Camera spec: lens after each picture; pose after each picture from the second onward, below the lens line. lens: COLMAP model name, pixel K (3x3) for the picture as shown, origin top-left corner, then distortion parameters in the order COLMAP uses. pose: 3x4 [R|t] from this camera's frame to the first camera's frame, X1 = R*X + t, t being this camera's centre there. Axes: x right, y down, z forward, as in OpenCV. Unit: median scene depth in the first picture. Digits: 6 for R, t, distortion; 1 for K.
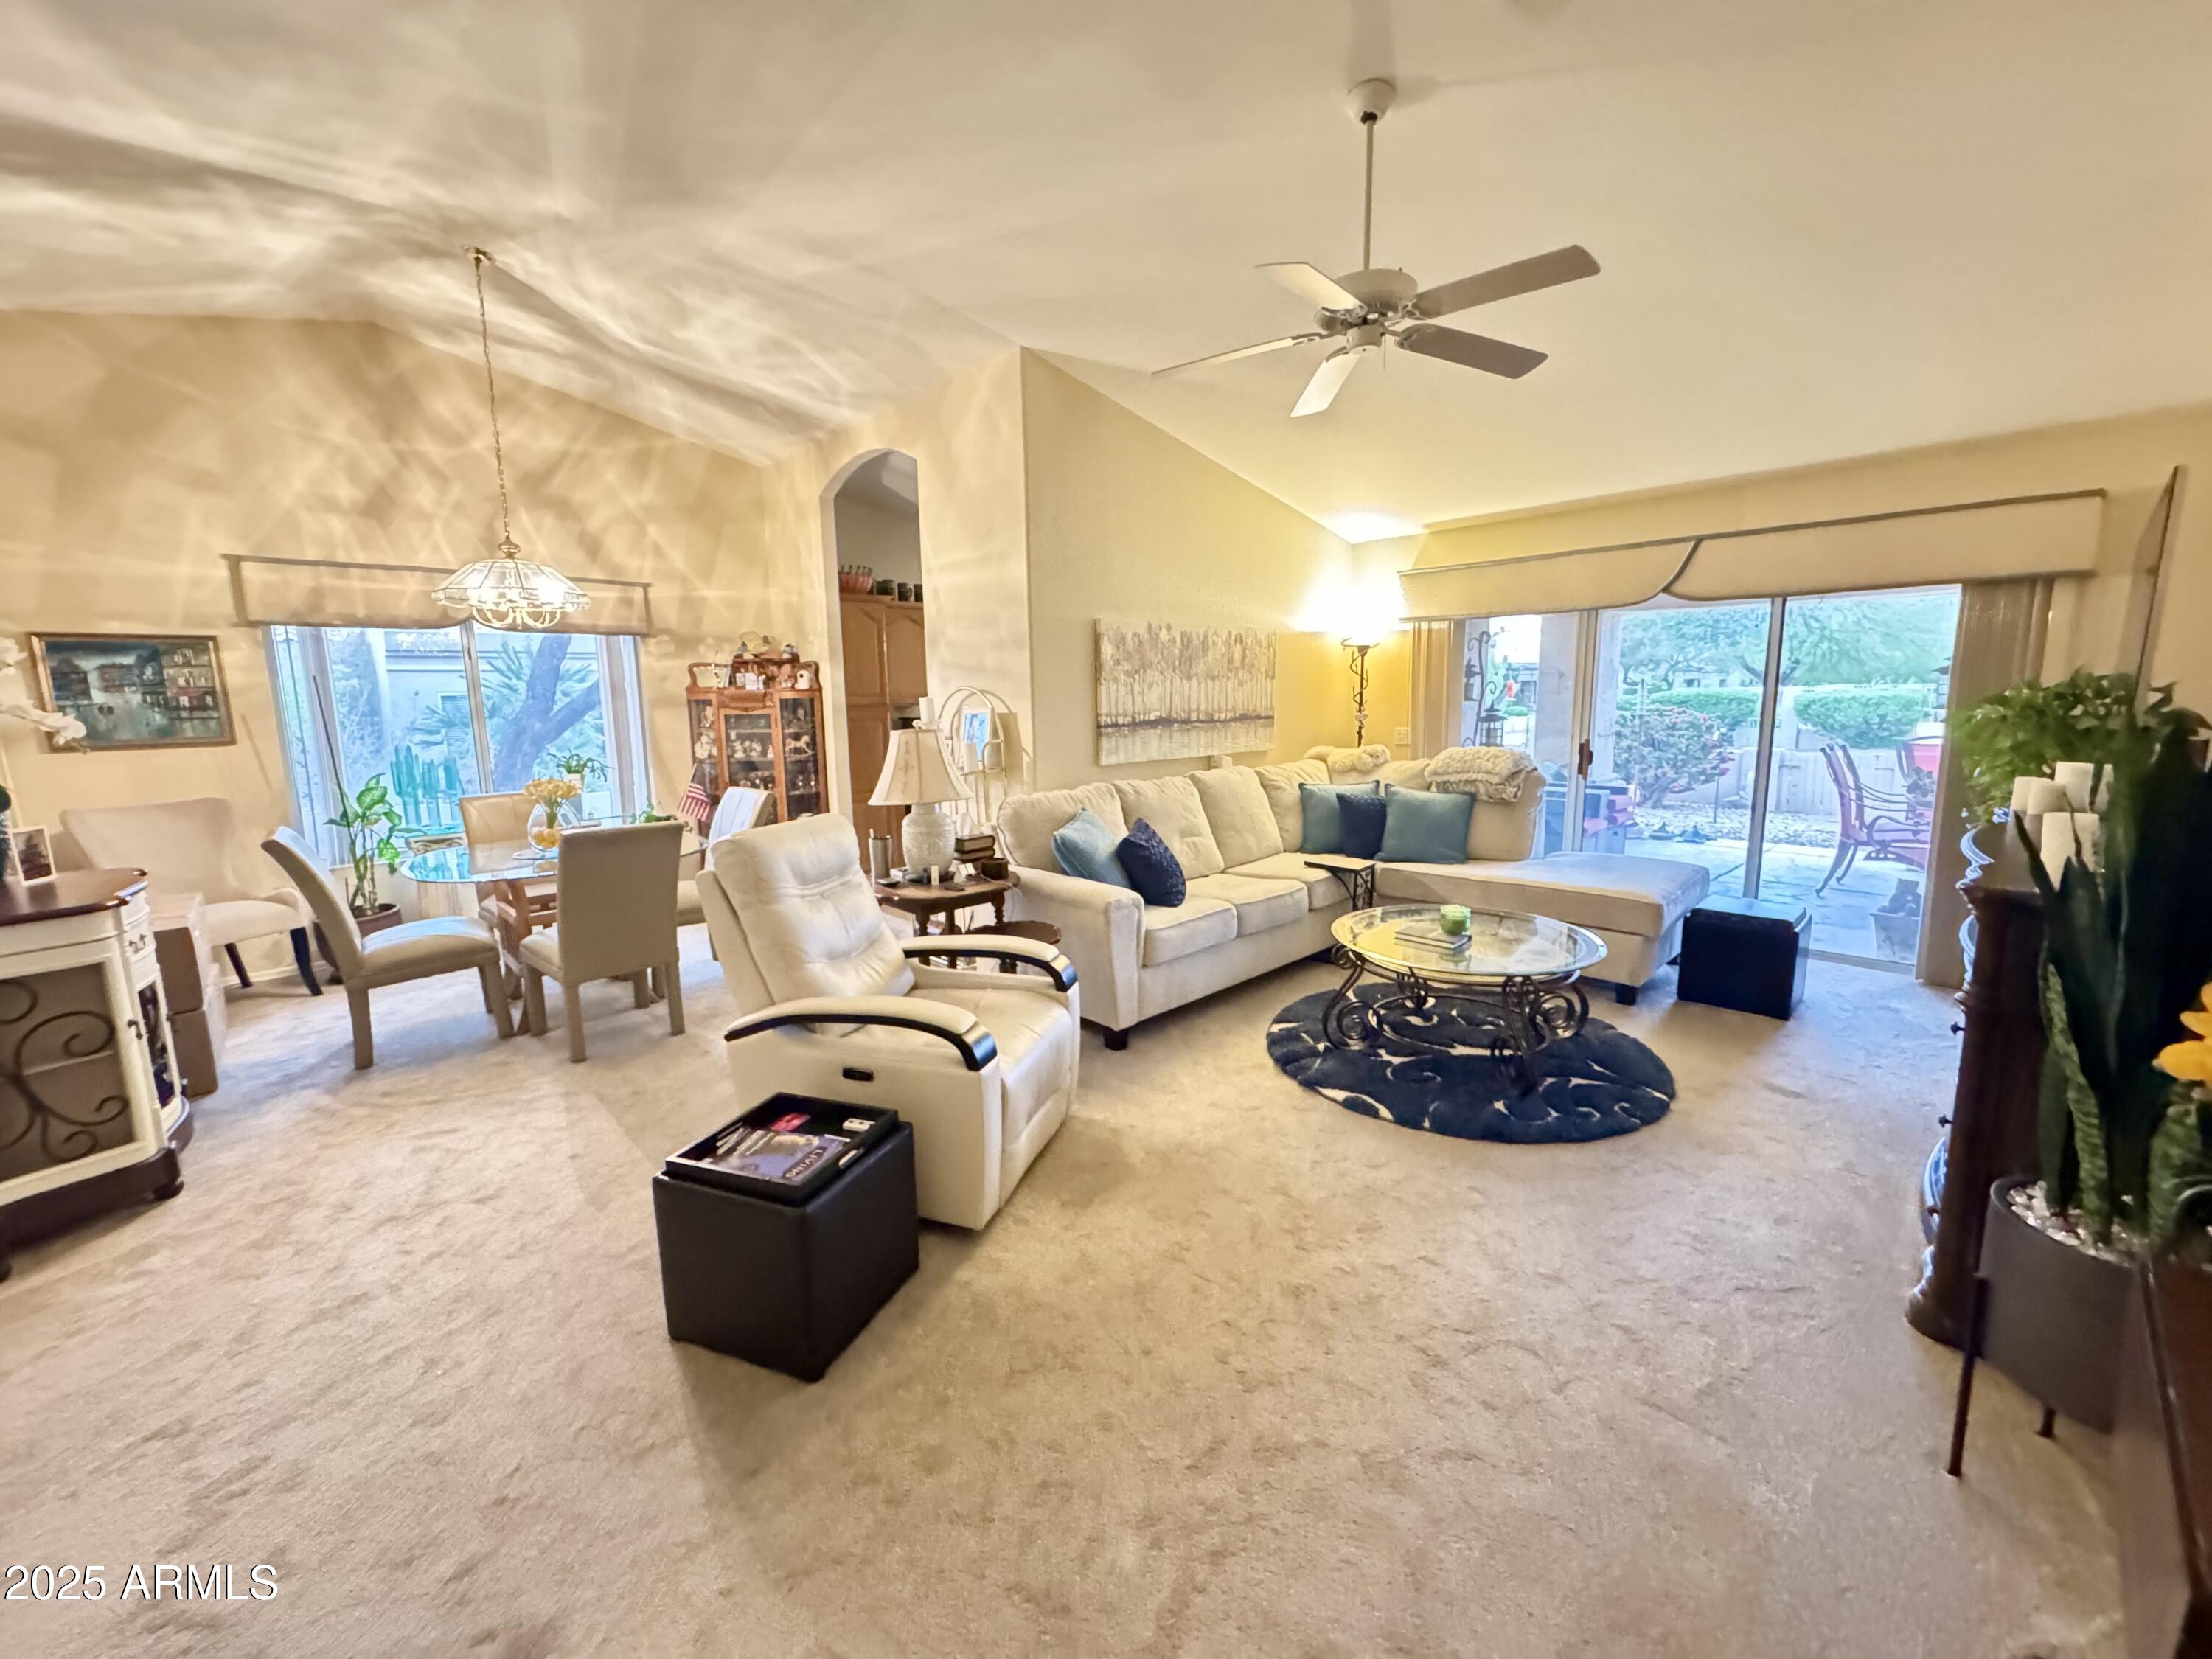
lens RADIAL K [[893.7, 0, 1104.1], [0, 893.7, 823.3], [0, 0, 1]] dist [-0.001791, -0.000027]
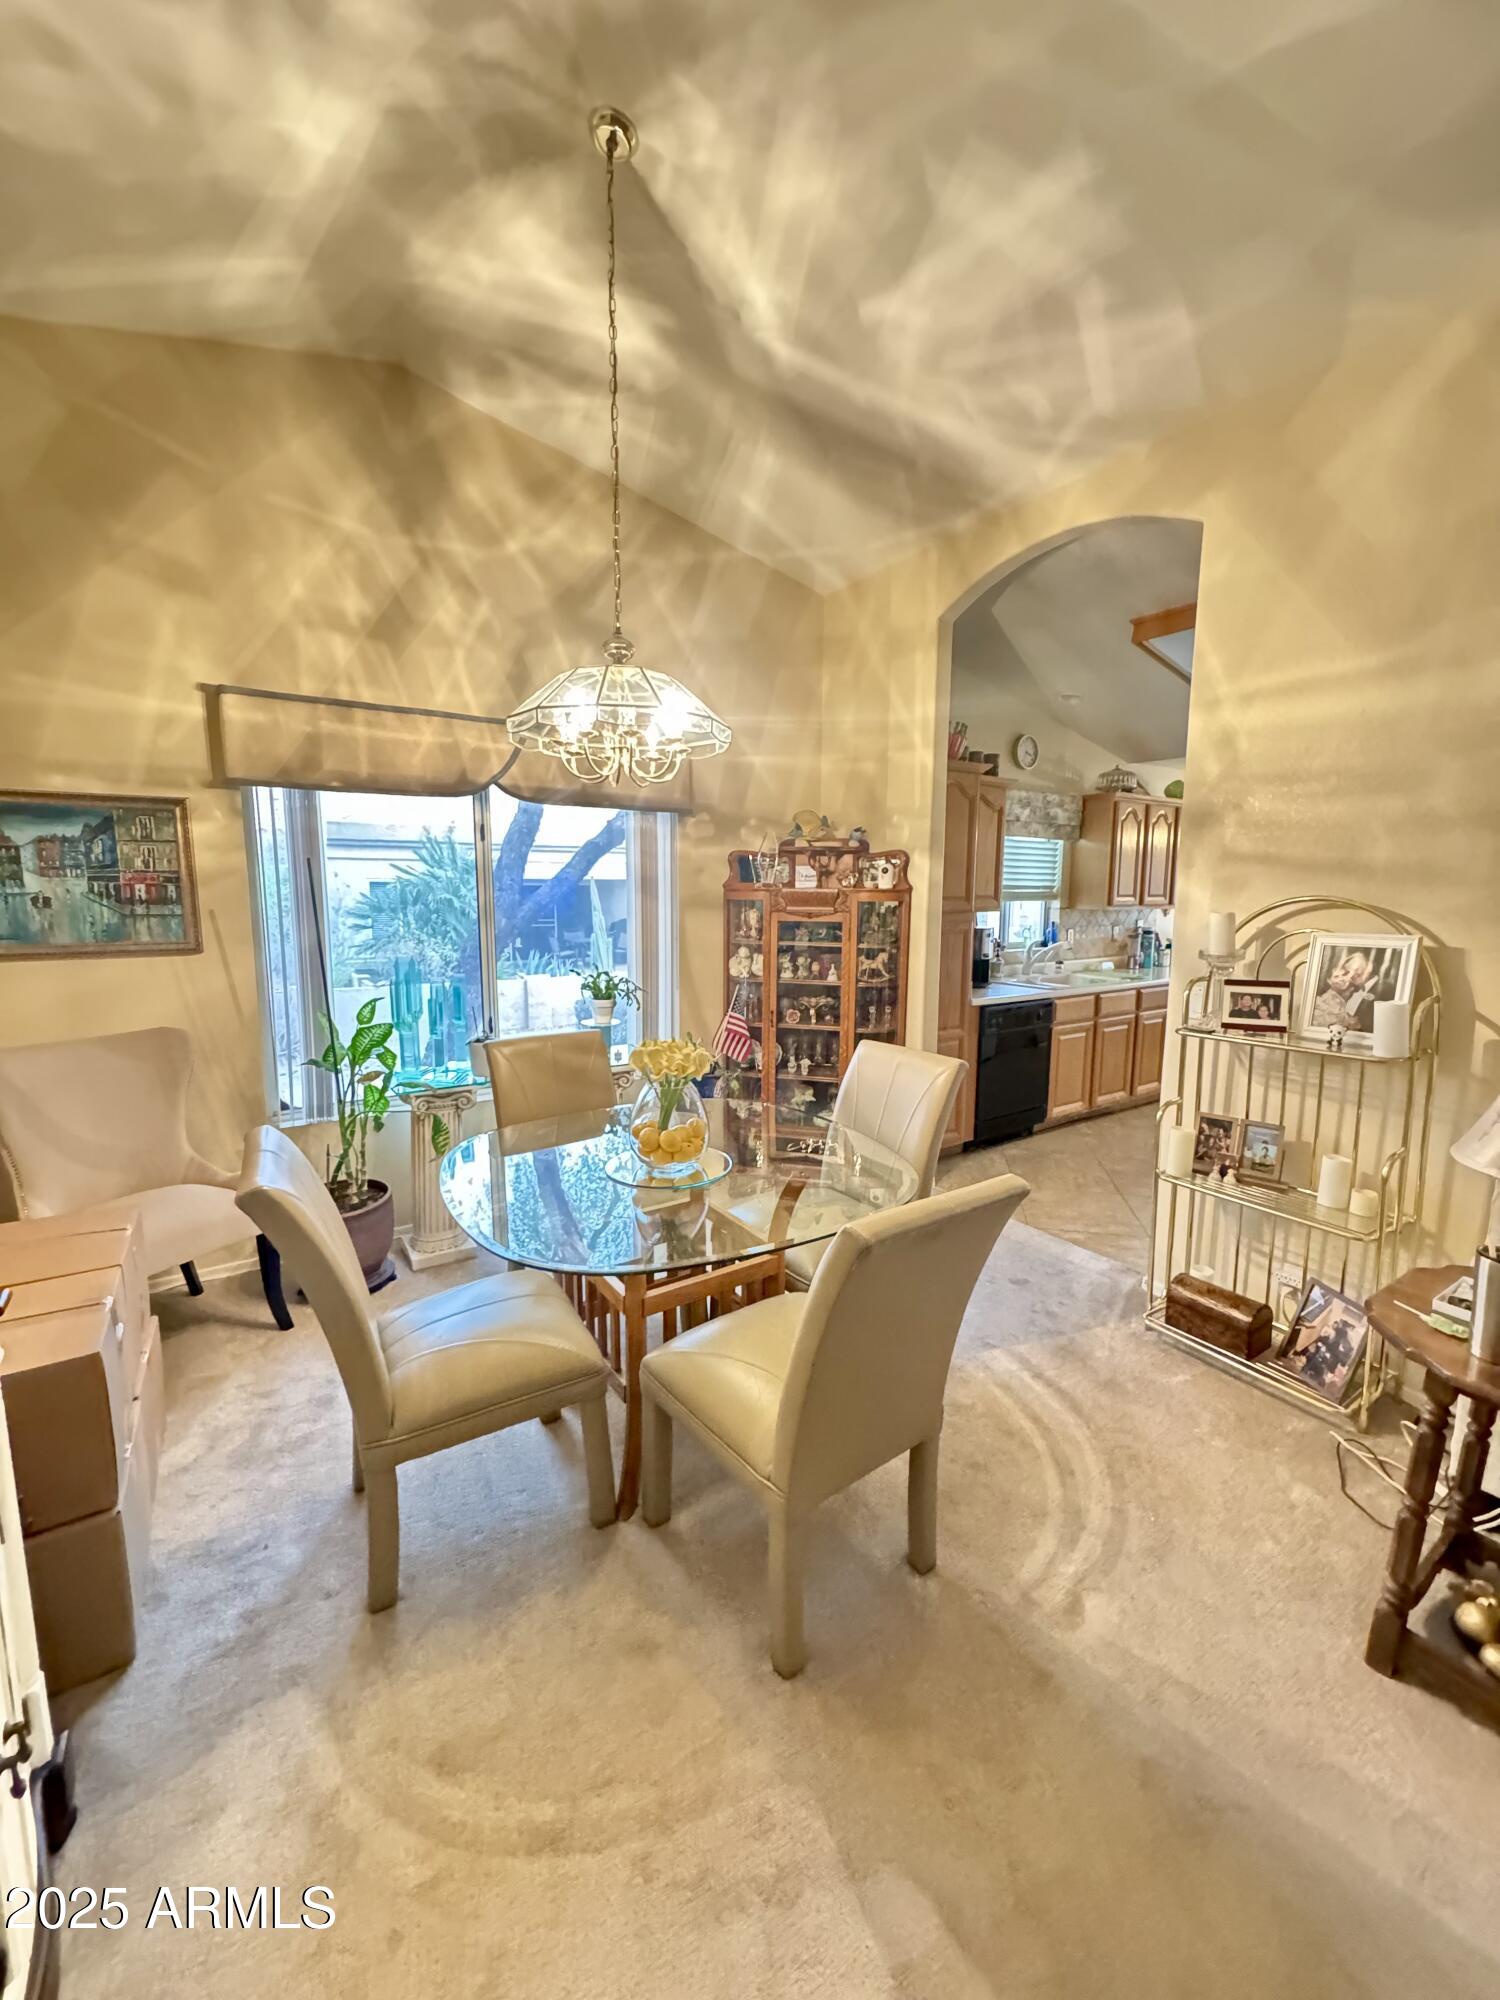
lens RADIAL K [[808.1, 0, 753.7], [0, 808.1, 996.8], [0, 0, 1]] dist [-0.001791, -0.000027]
pose [[0.984682, 0.045400, -0.168346, -0.410951], [-0.047361, 0.998849, -0.007647, -0.066197], [0.167805, 0.015503, 0.985698, 0.421133]]
